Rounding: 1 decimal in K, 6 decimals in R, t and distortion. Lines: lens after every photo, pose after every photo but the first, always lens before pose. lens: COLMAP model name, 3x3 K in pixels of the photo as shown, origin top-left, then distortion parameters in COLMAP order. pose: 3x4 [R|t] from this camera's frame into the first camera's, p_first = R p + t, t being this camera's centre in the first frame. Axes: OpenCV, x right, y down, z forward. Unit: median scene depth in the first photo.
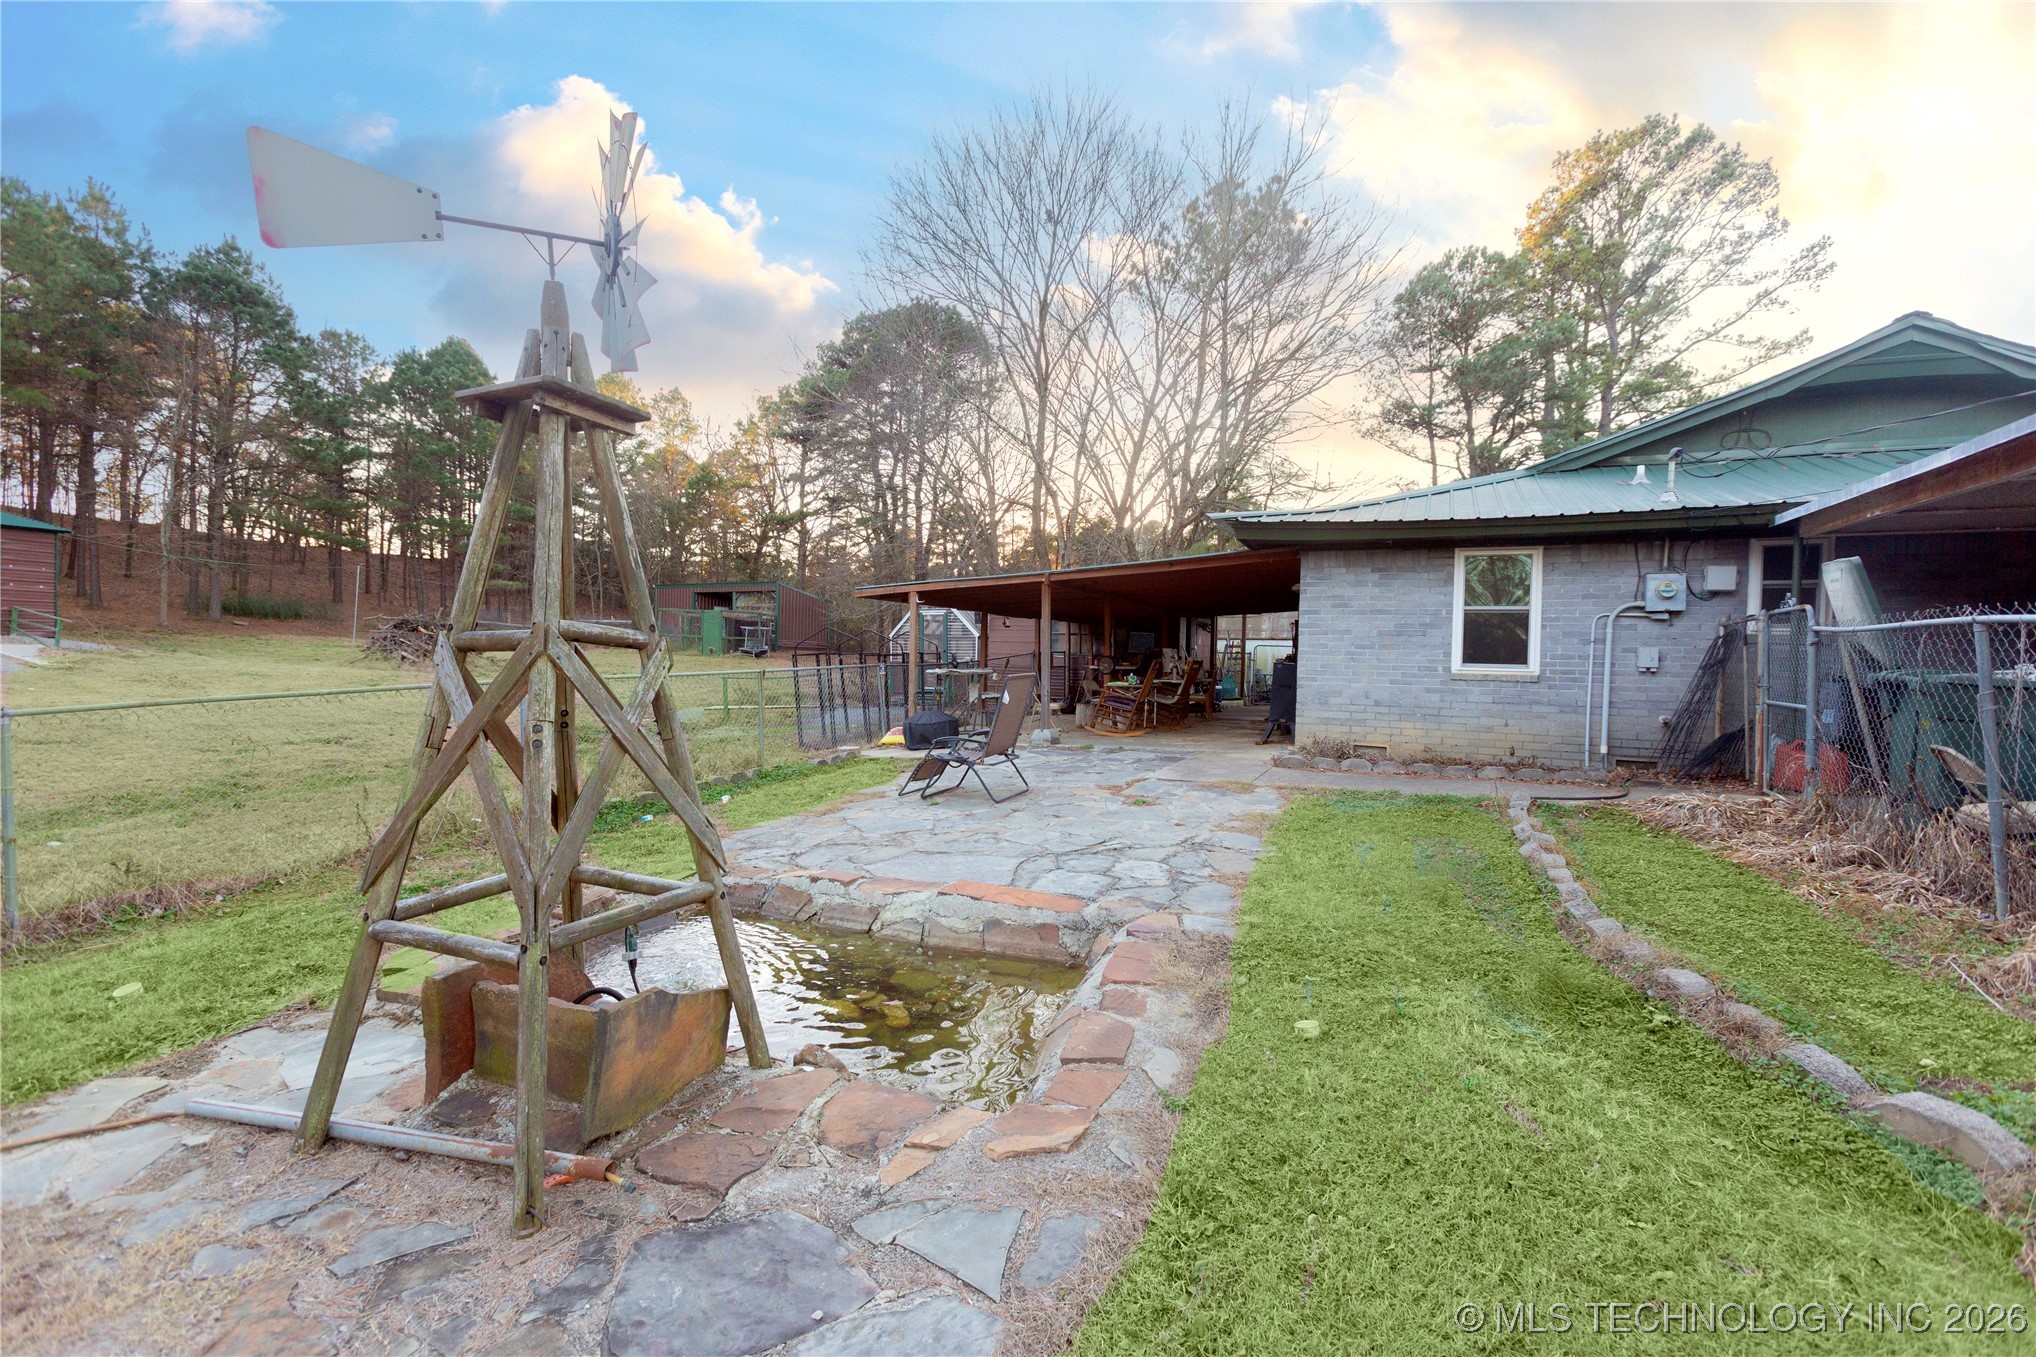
lens RADIAL K [[962.5, 0, 1018.0], [0, 962.5, 678.5], [0, 0, 1]] dist [0.002412, 0.013832]
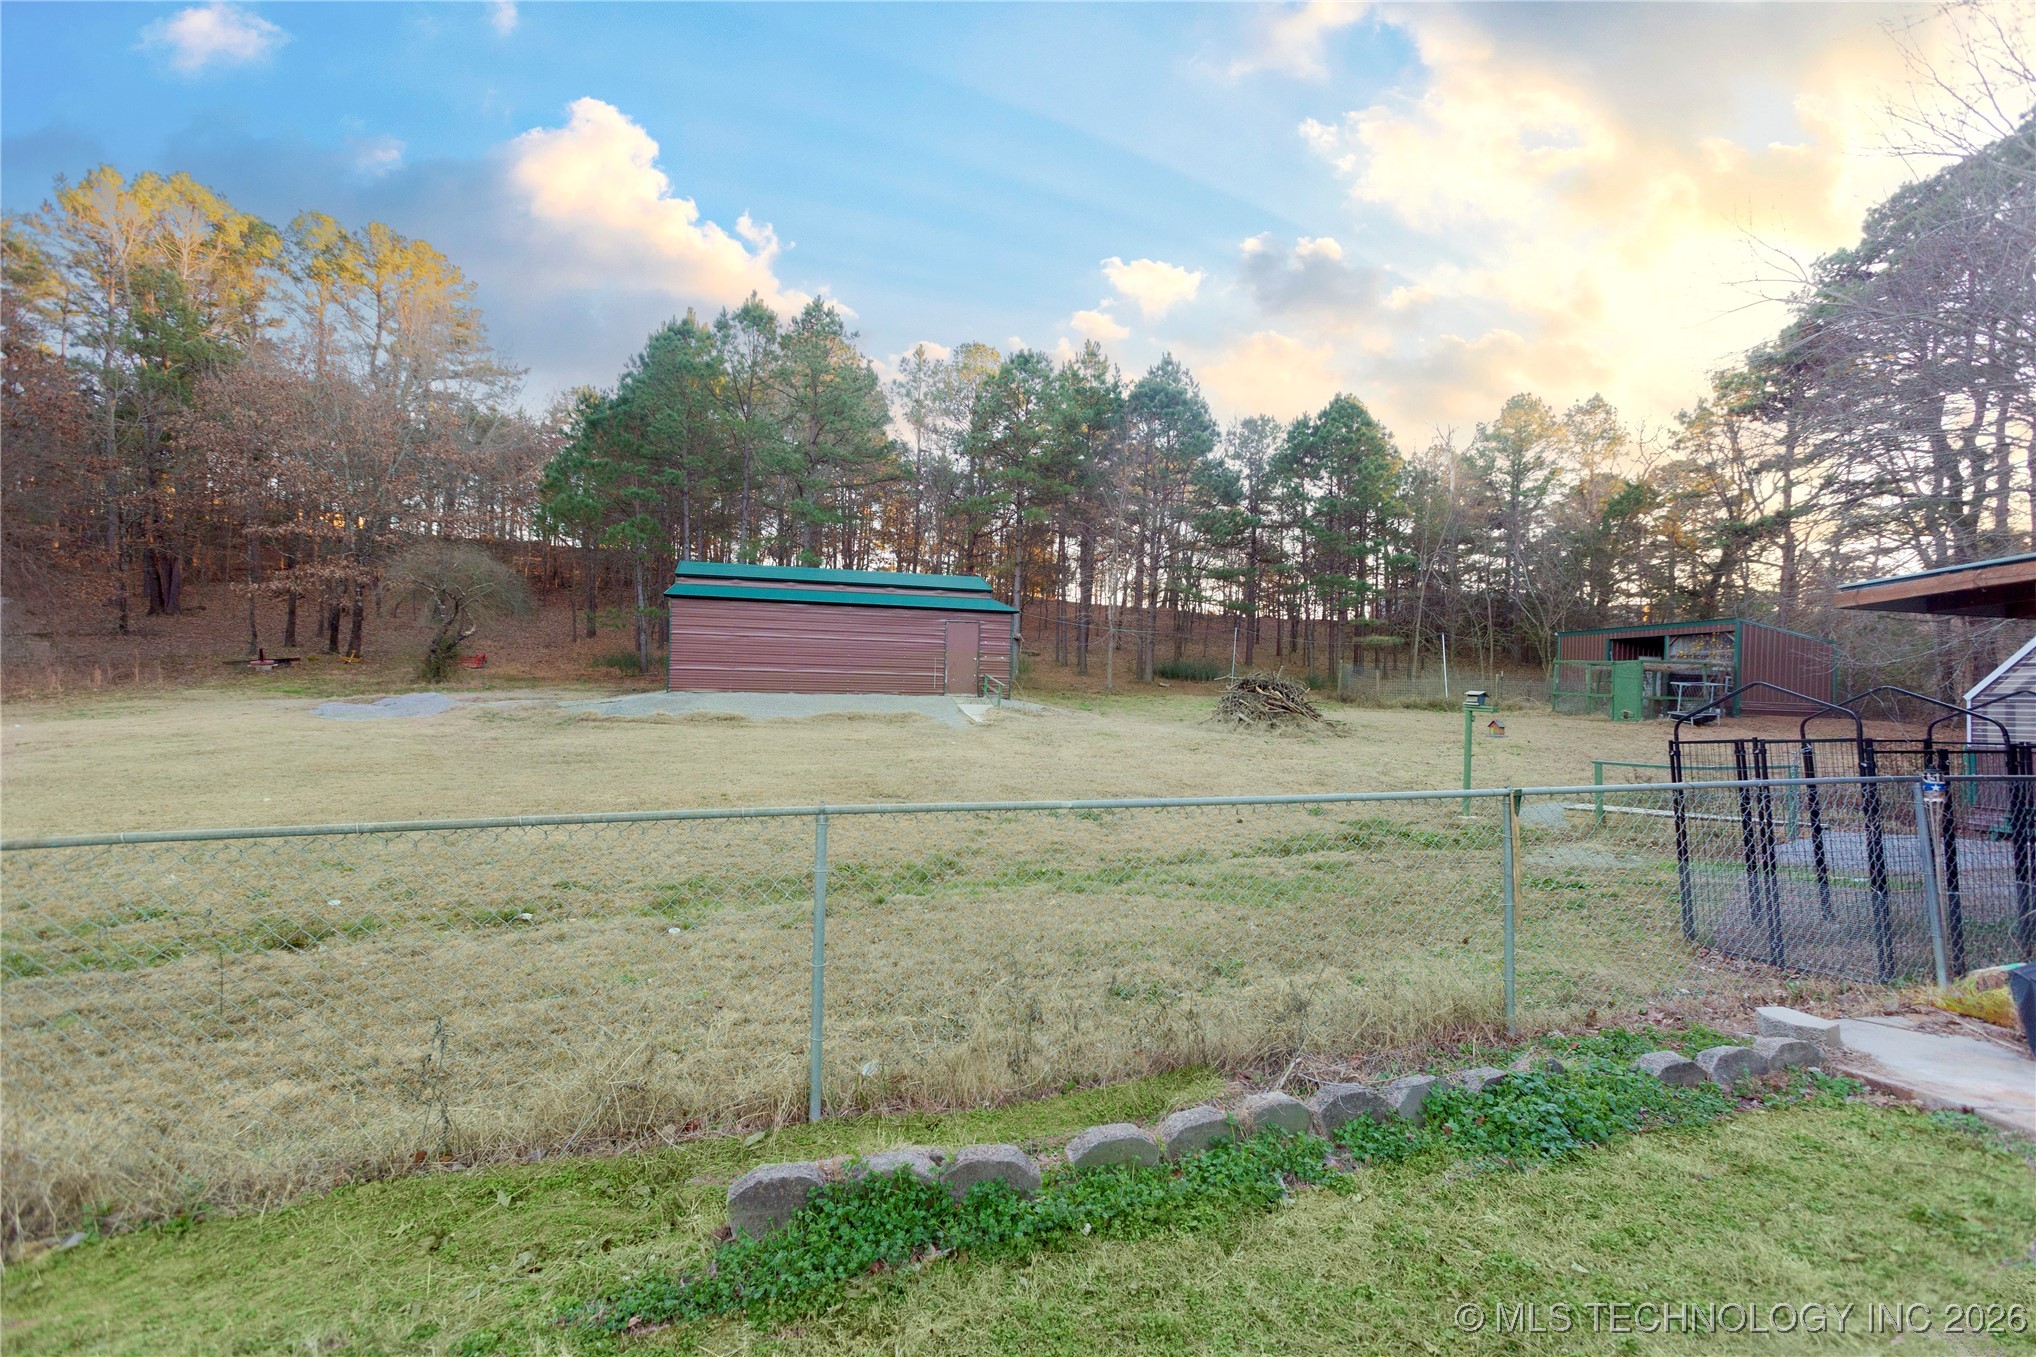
lens RADIAL K [[962.5, 0, 1018.0], [0, 962.5, 678.5], [0, 0, 1]] dist [0.002412, 0.013832]
pose [[0.617083, -0.016932, -0.786716, -0.019113], [-0.031490, 0.998436, -0.046189, -0.007087], [0.786268, 0.053277, 0.615585, 0.153261]]
